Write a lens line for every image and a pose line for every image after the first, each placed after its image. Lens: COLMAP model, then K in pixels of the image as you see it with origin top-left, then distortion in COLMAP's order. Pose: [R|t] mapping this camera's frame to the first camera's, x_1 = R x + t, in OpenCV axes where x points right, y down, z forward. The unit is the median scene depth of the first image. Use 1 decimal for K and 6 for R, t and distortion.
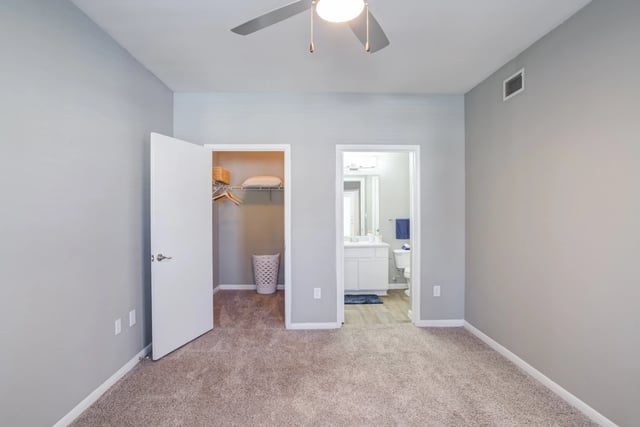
lens RADIAL K [[327.3, 0, 320.0], [0, 327.3, 213.5], [0, 0, 1]] dist [-0.065611, 0.050792]
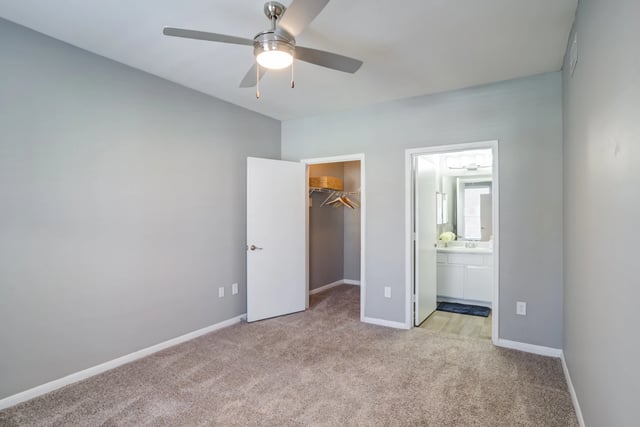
lens RADIAL K [[327.3, 0, 320.0], [0, 327.3, 213.5], [0, 0, 1]] dist [-0.065611, 0.050792]
pose [[0.834412, 0.000883, -0.551140, 0.427528], [-0.006020, 0.999954, -0.007513, -0.000608], [0.551108, 0.009587, 0.834379, 0.001281]]
